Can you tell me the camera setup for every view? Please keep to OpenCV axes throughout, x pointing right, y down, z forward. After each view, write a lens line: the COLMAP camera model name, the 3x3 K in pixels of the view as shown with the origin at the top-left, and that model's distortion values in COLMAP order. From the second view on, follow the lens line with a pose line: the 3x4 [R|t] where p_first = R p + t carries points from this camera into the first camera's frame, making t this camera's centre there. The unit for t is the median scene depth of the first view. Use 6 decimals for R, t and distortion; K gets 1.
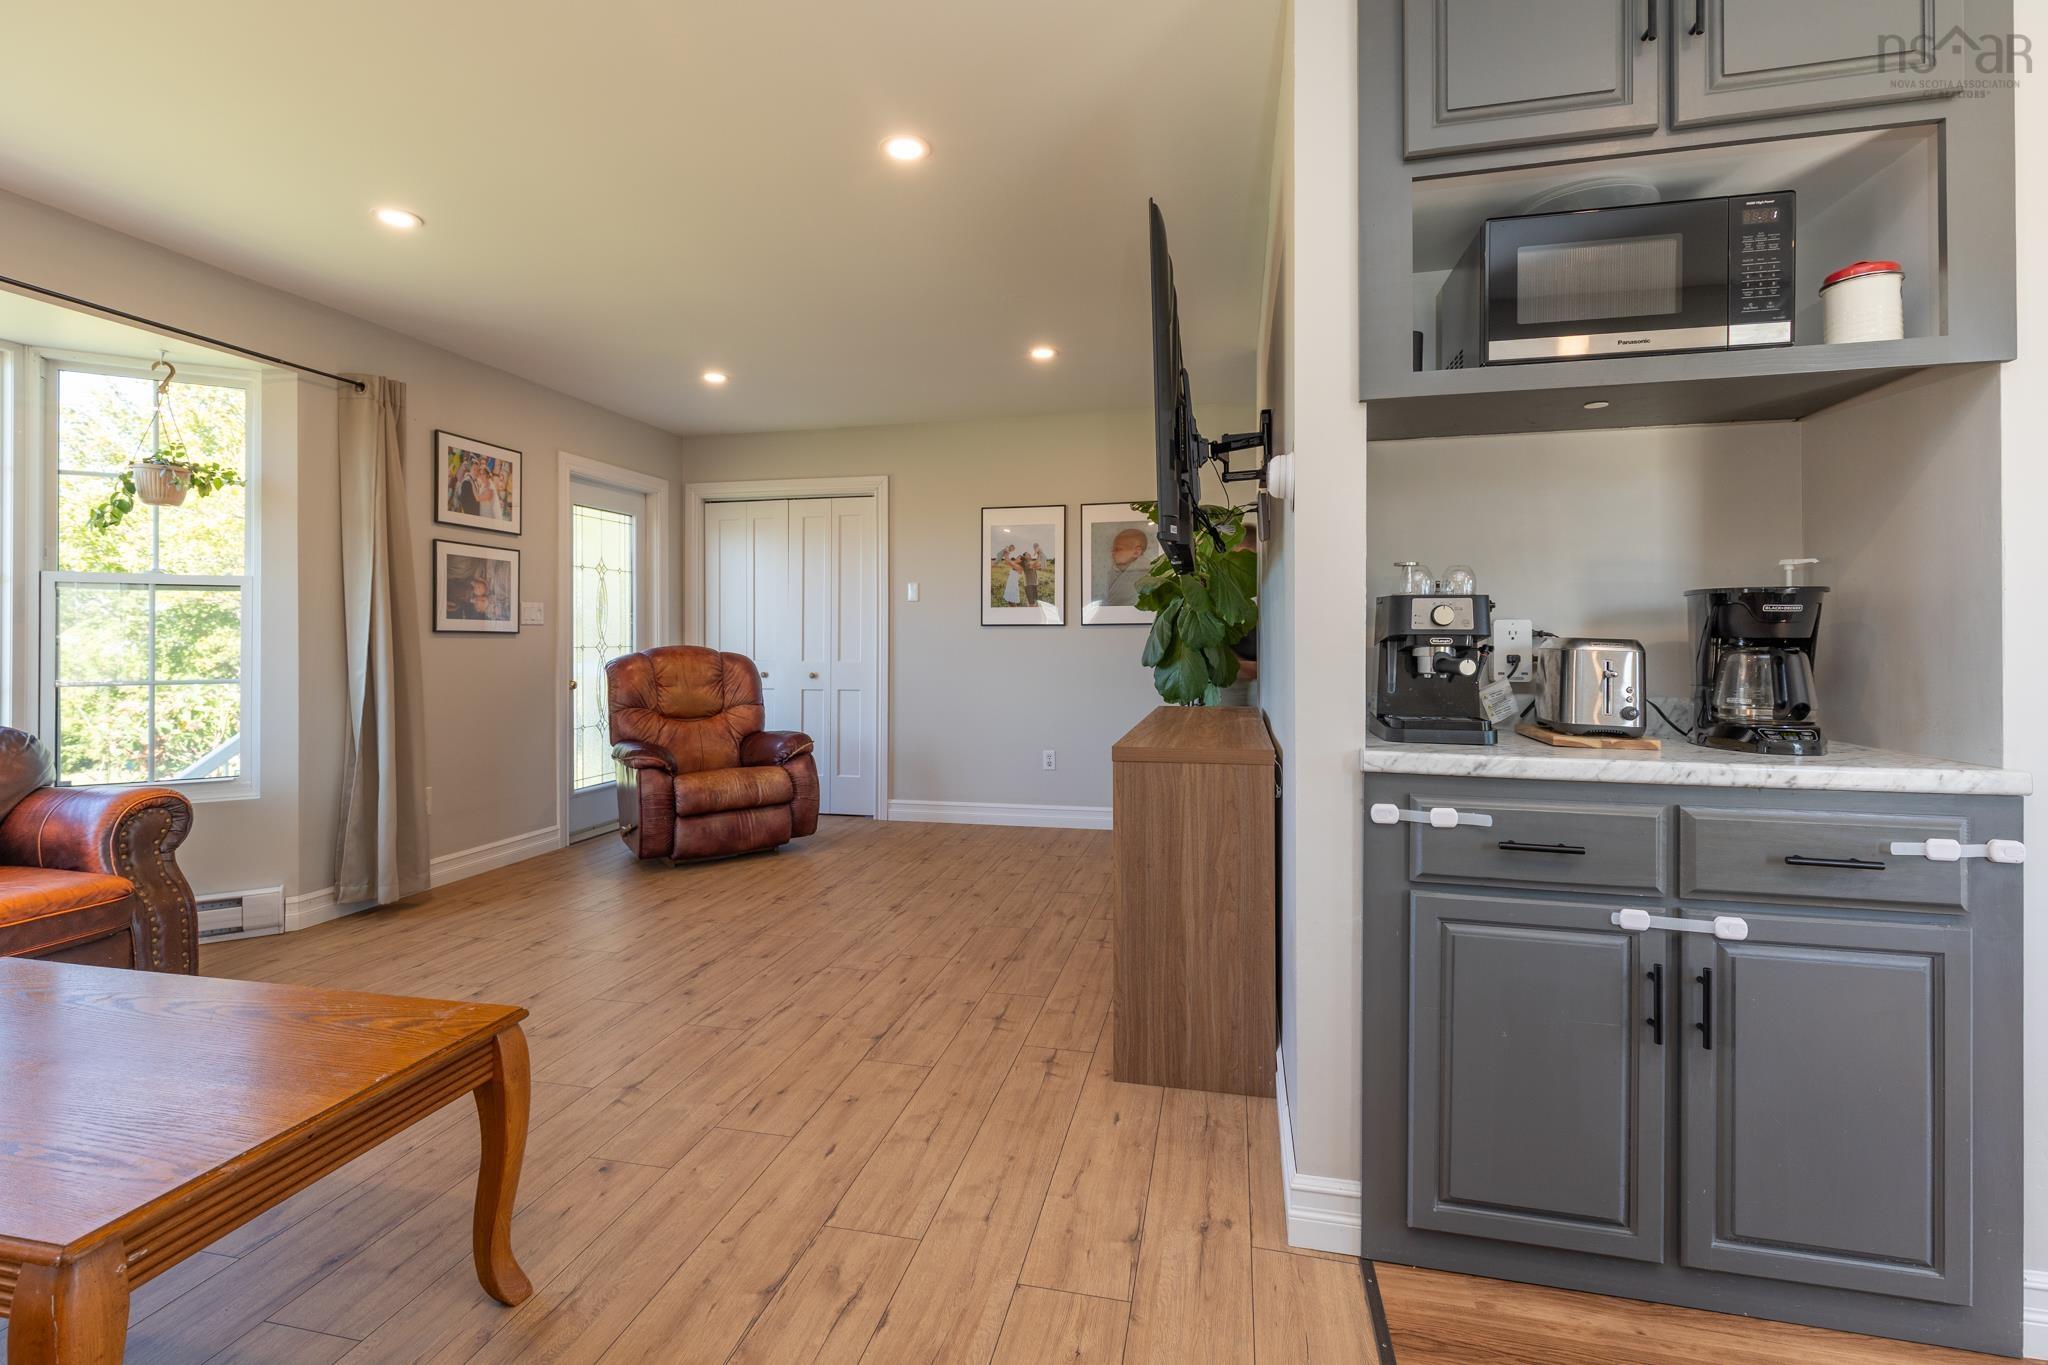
lens RADIAL K [[934.7, 0, 1010.3], [0, 934.7, 634.7], [0, 0, 1]] dist [0.002759, -0.000050]
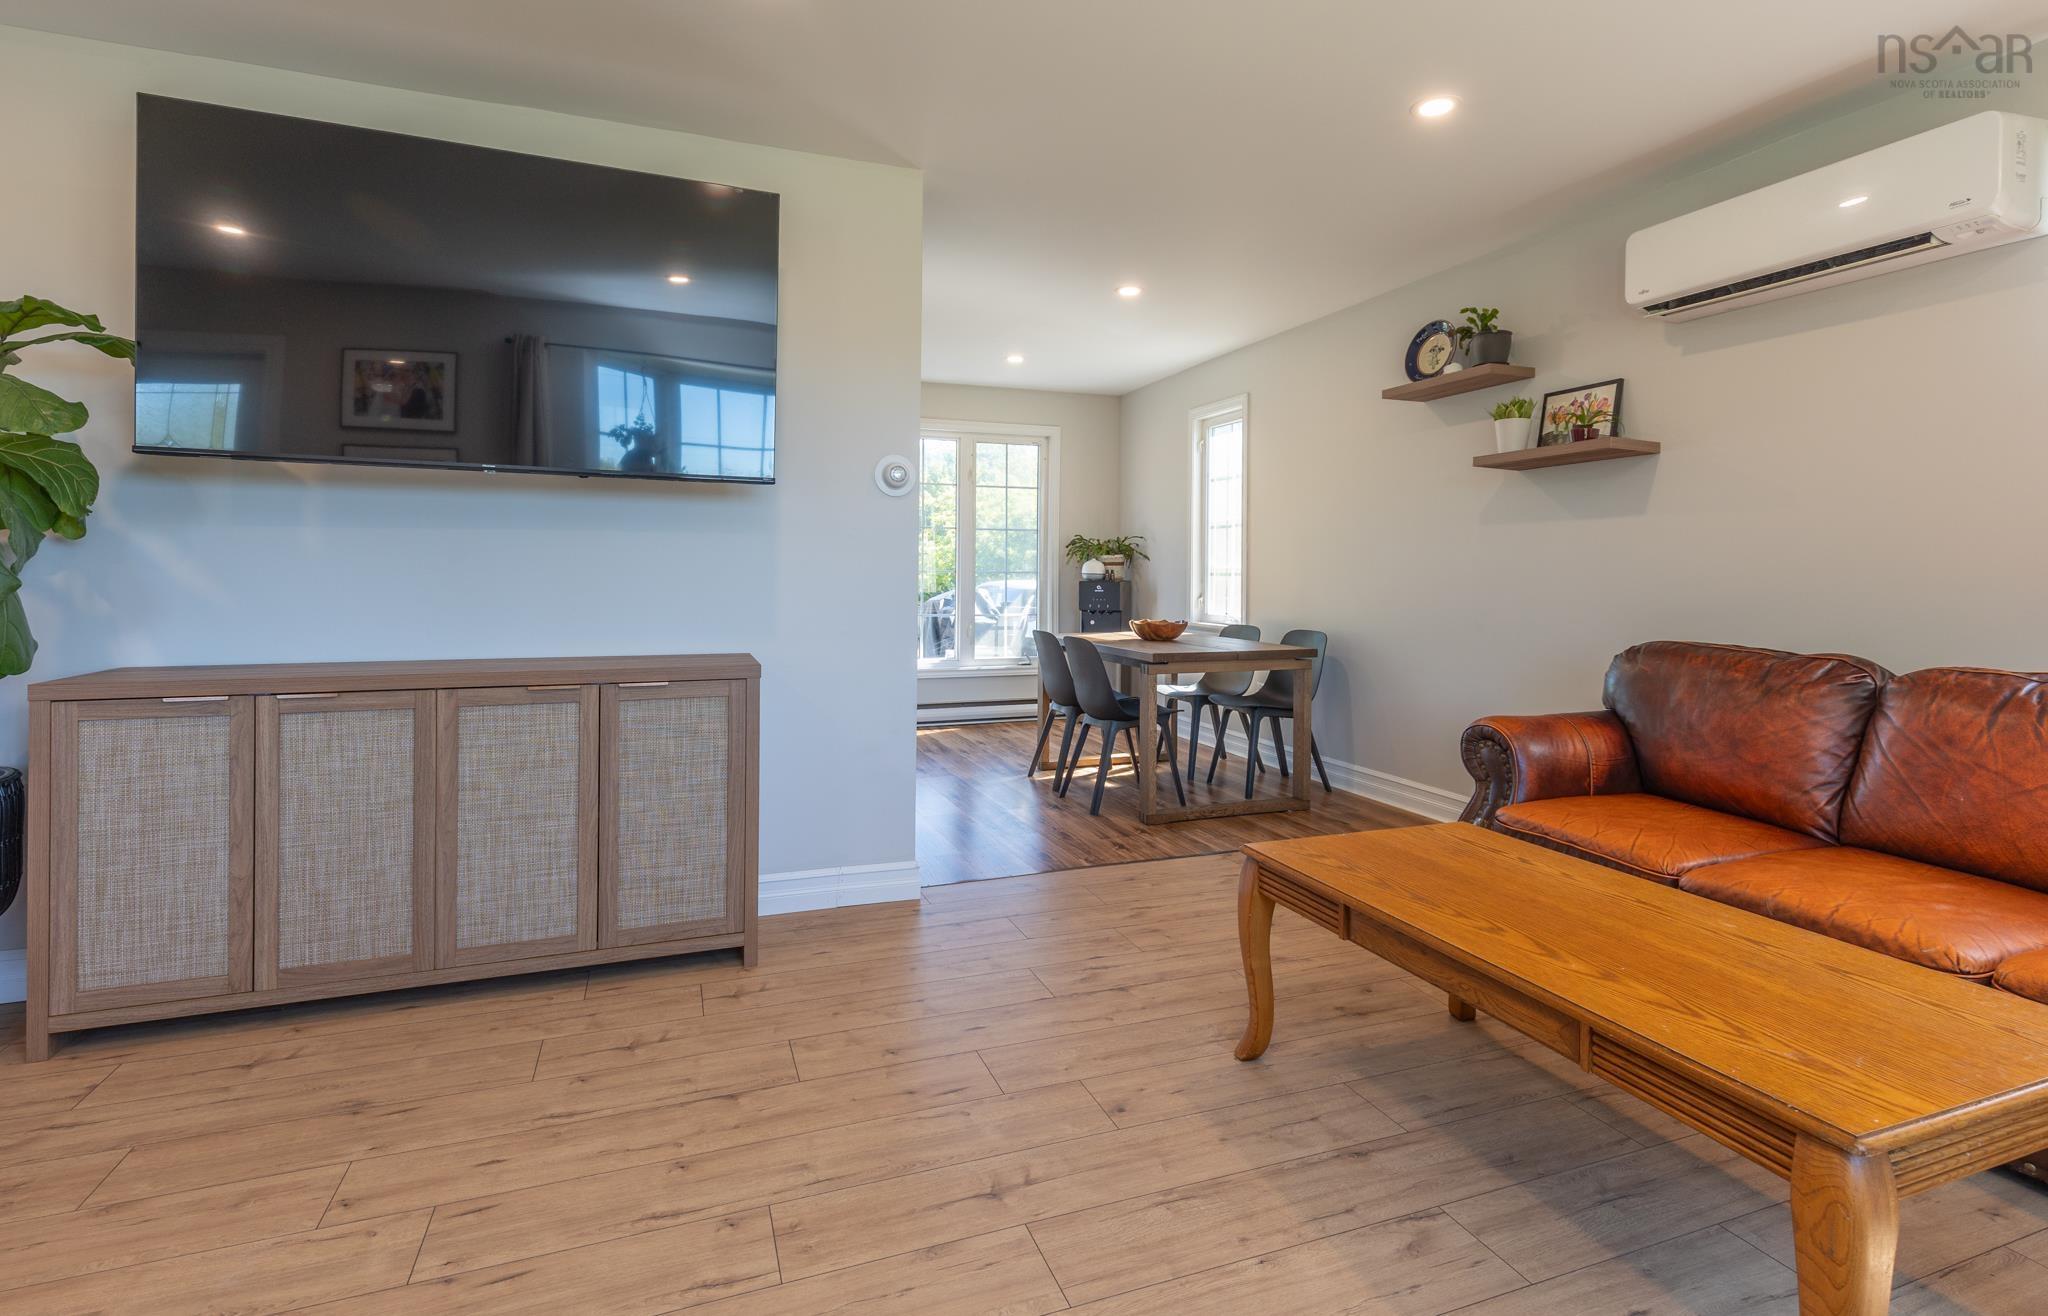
lens RADIAL K [[967.6, 0, 1019.9], [0, 967.6, 578.9], [0, 0, 1]] dist [0.003252, 0.000608]
pose [[-0.551251, -0.006934, 0.834311, -0.665505], [-0.011765, 0.999931, 0.000537, 0.009691], [-0.834257, -0.009520, -0.551294, 0.903153]]
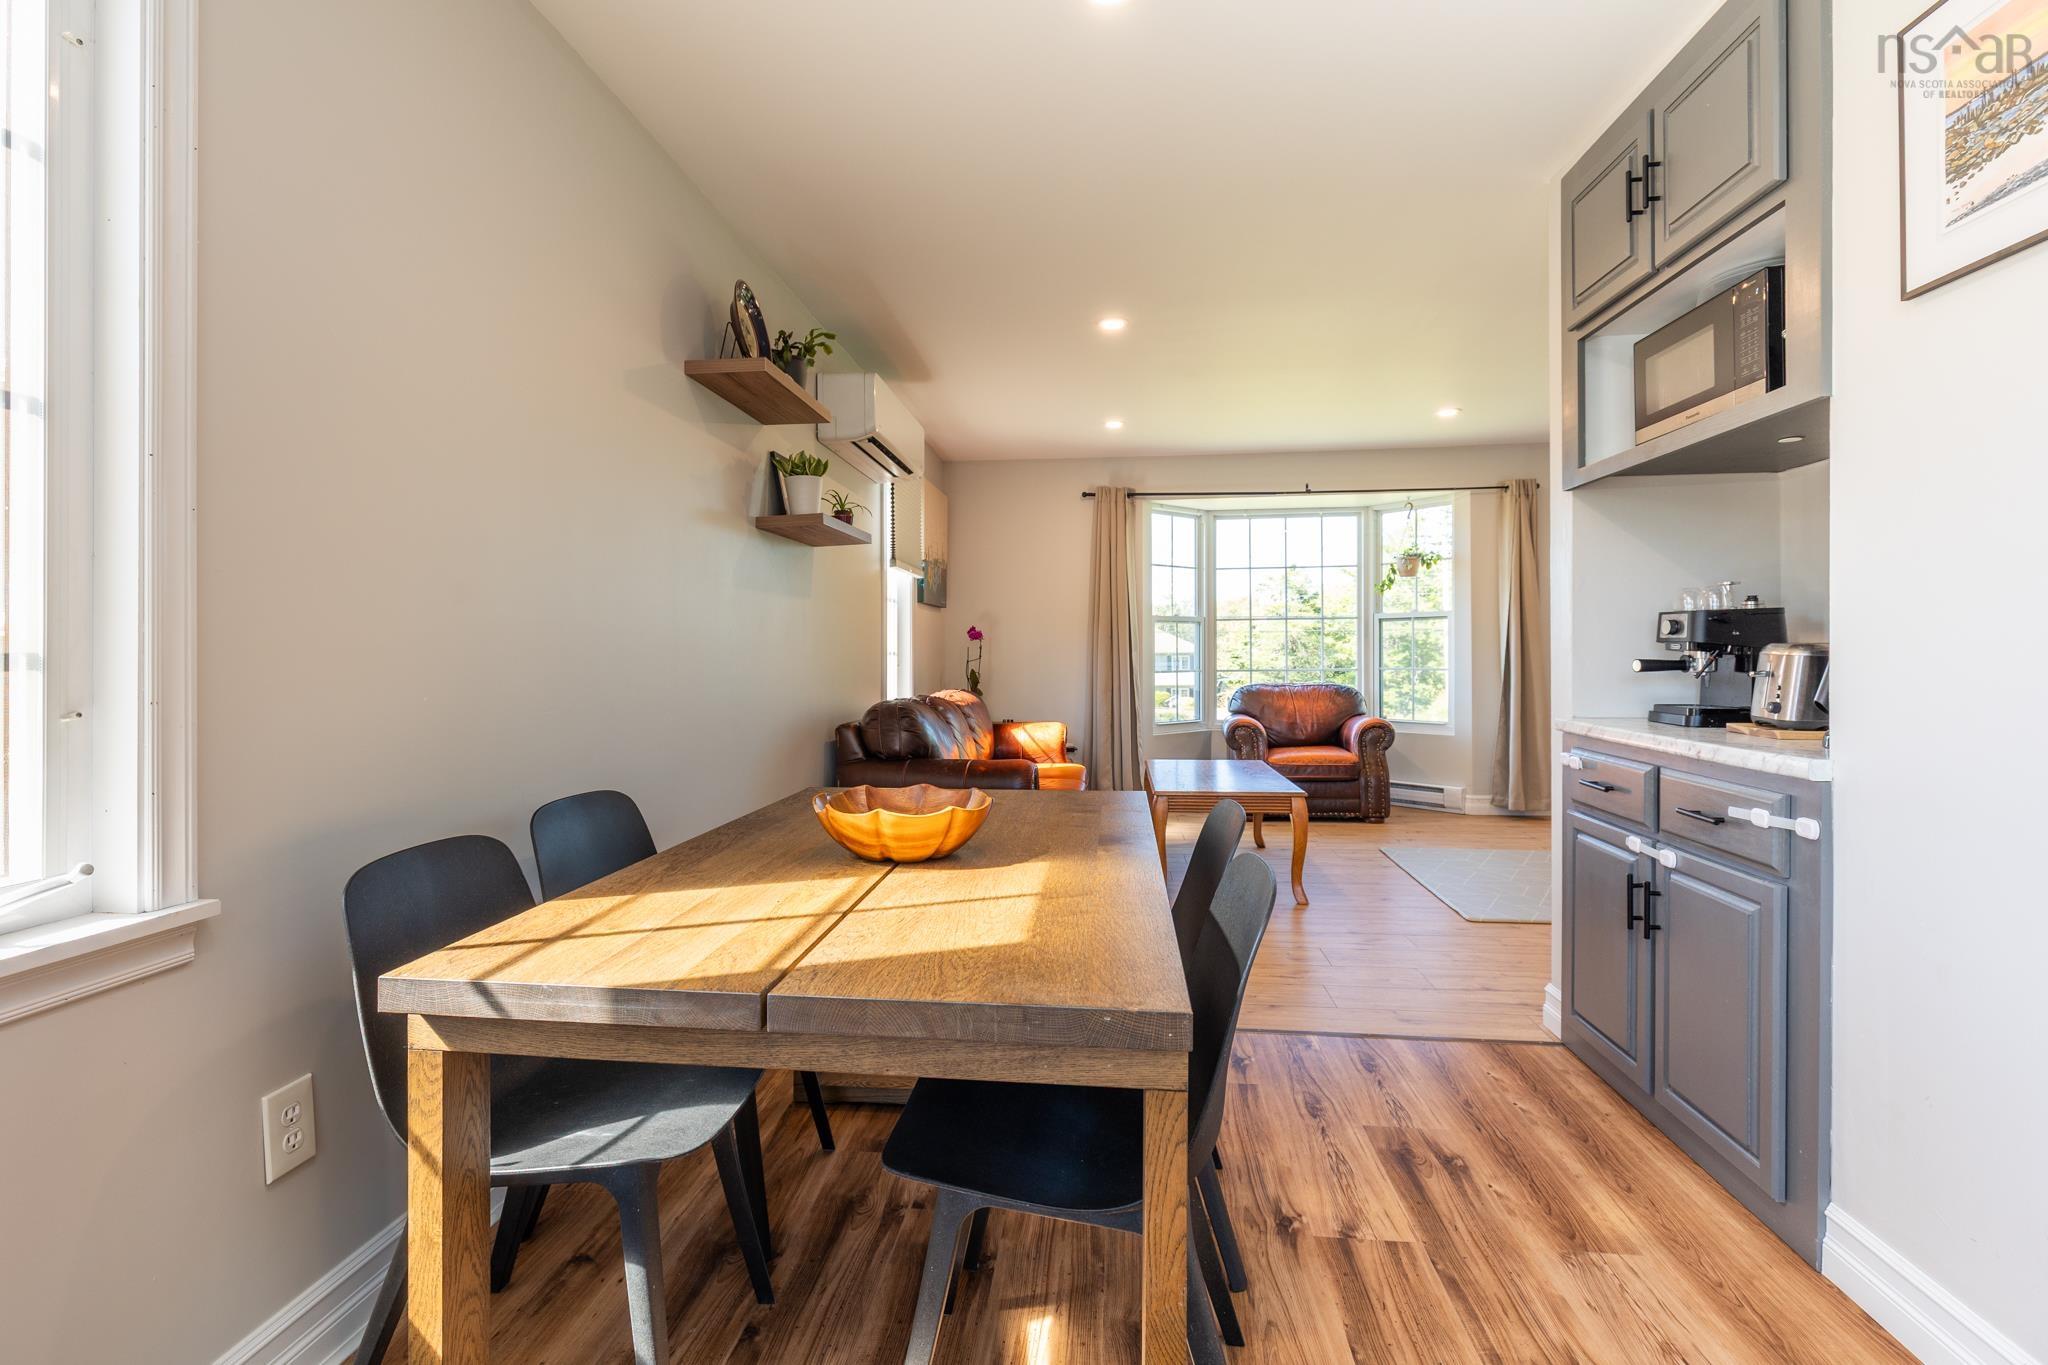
lens RADIAL K [[935.9, 0, 1013.0], [0, 935.9, 658.6], [0, 0, 1]] dist [0.001352, 0.000004]
pose [[0.121176, 0.009078, -0.992590, 0.846977], [0.012558, 0.999864, 0.010678, -0.000847], [0.992552, -0.013758, 0.121046, -0.042083]]
